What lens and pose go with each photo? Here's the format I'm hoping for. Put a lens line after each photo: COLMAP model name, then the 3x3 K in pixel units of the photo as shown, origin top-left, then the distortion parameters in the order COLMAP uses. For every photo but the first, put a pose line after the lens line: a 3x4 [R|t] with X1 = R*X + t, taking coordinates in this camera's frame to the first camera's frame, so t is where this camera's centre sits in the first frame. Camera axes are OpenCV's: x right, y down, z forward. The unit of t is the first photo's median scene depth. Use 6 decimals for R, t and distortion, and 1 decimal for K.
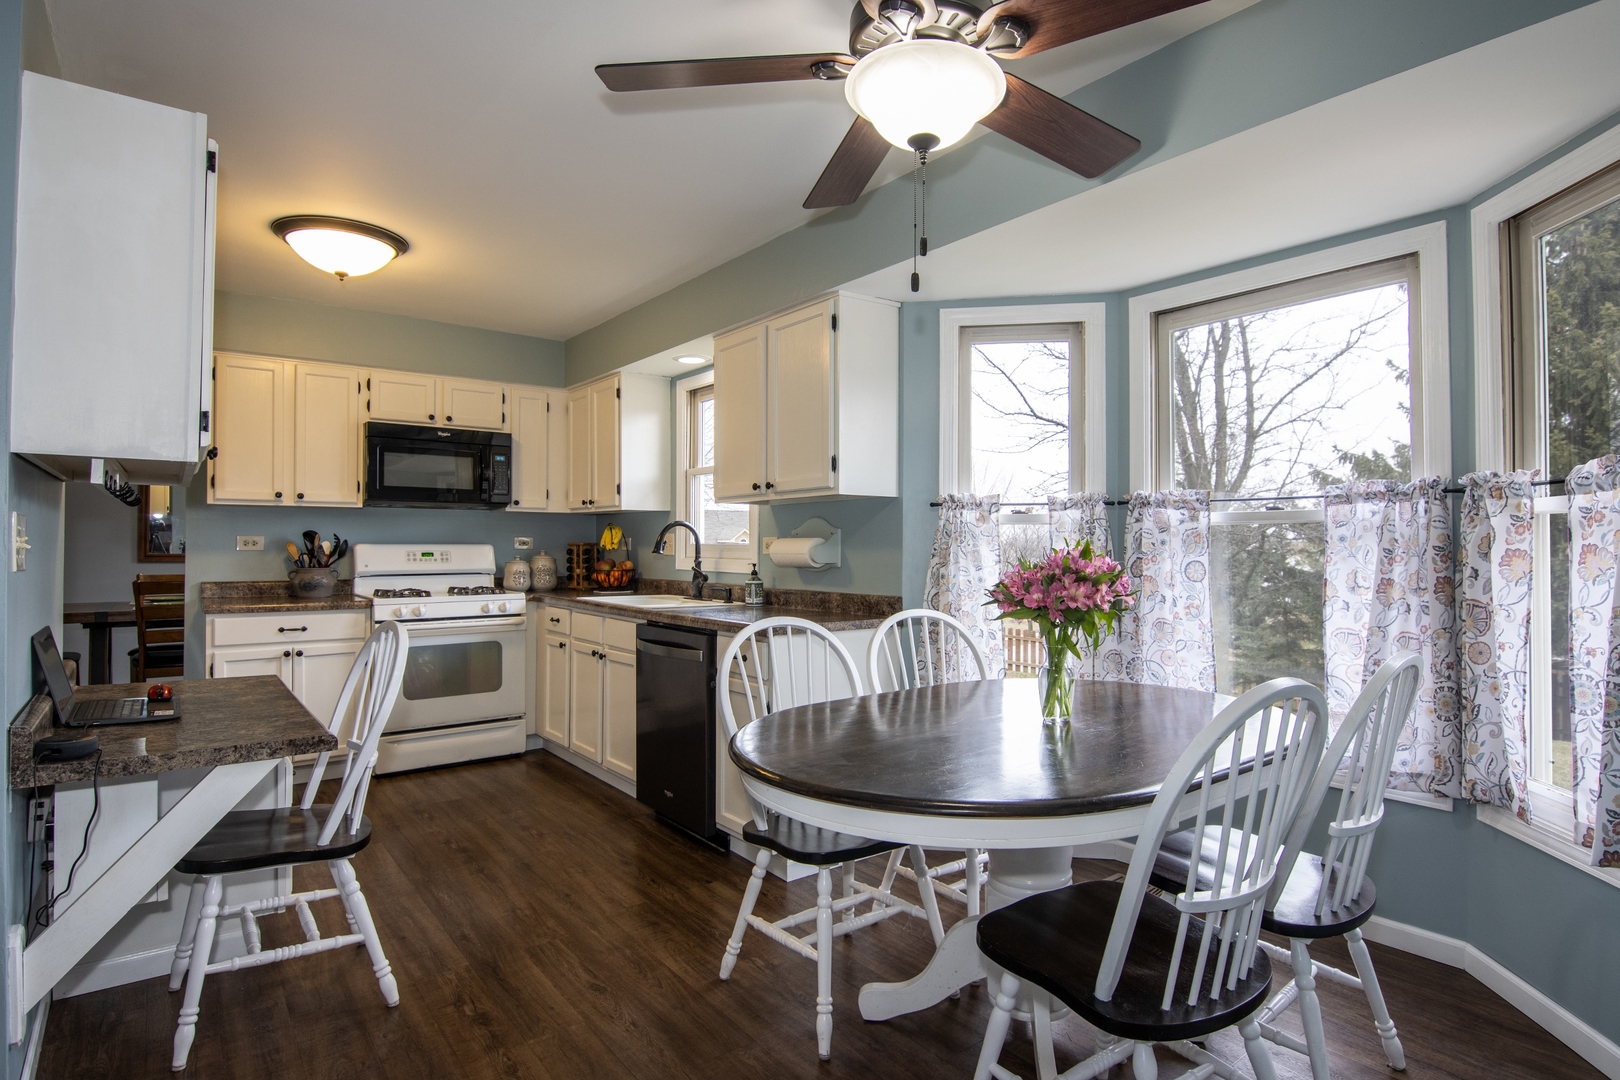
lens RADIAL K [[825.7, 0, 820.8], [0, 825.7, 542.5], [0, 0, 1]] dist [-0.010278, -0.000746]
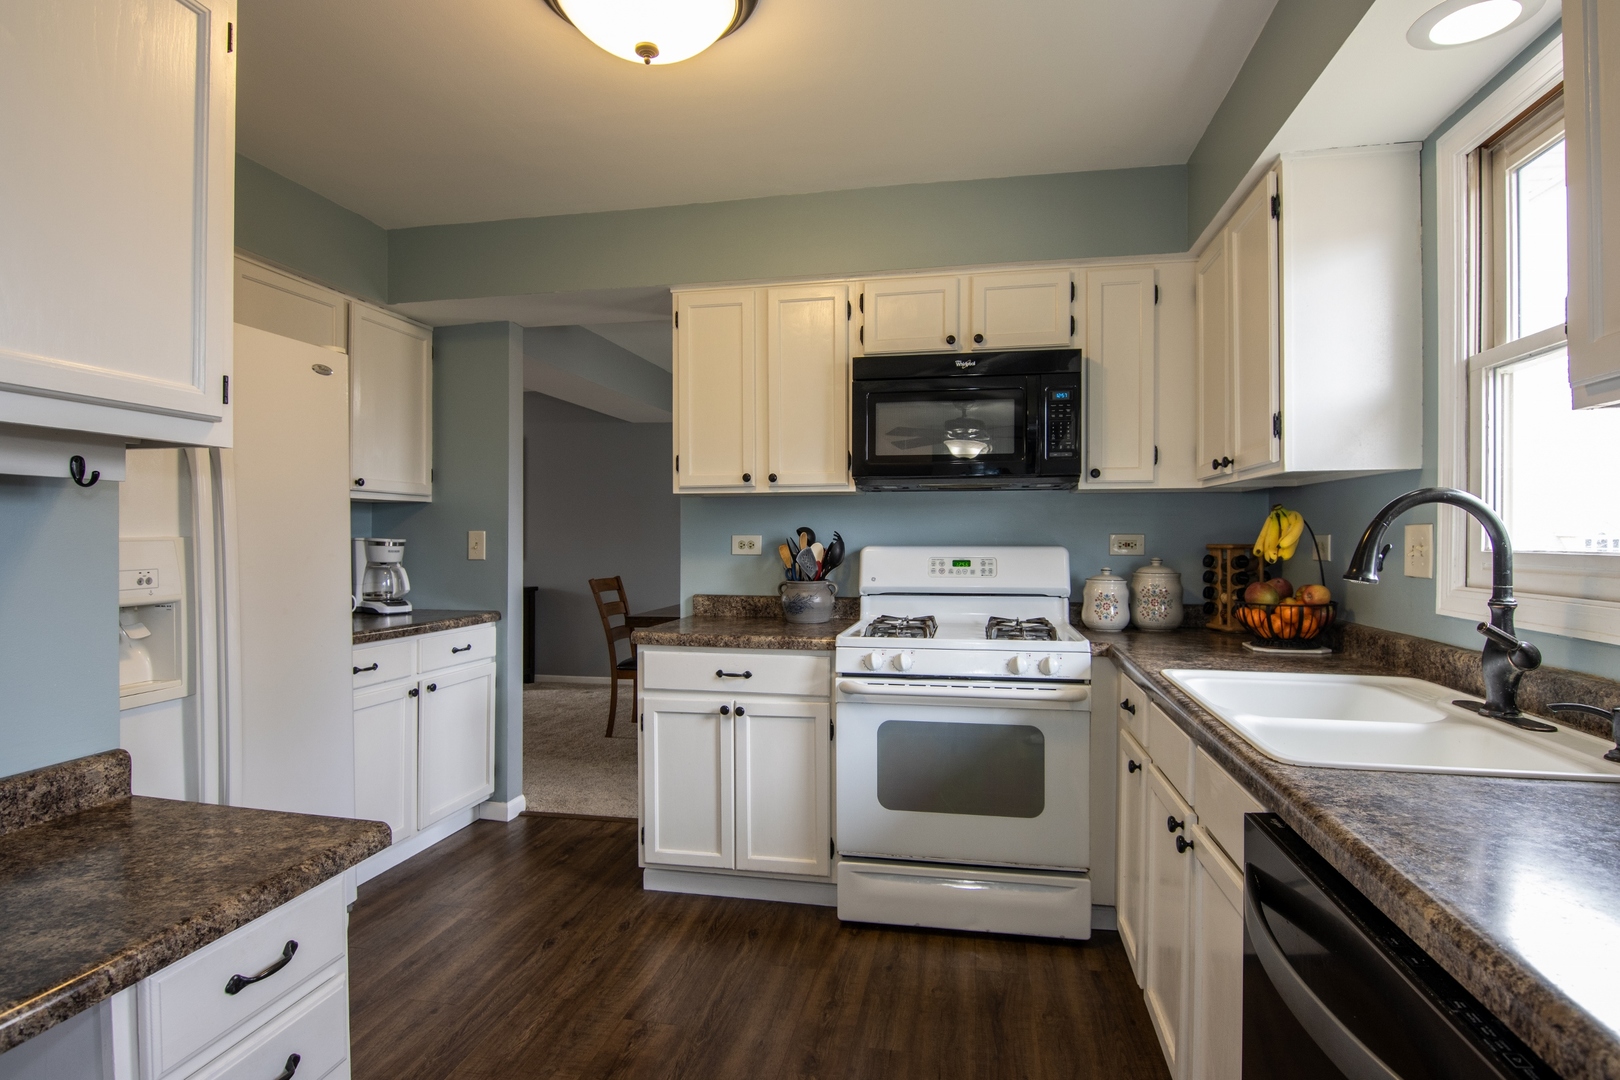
lens RADIAL K [[825.7, 0, 820.8], [0, 825.7, 542.5], [0, 0, 1]] dist [-0.010278, -0.000746]
pose [[0.650657, 0.002271, -0.759369, -0.070141], [0.002374, 0.999985, 0.005025, -0.004897], [0.759368, -0.005072, 0.650641, 0.528347]]
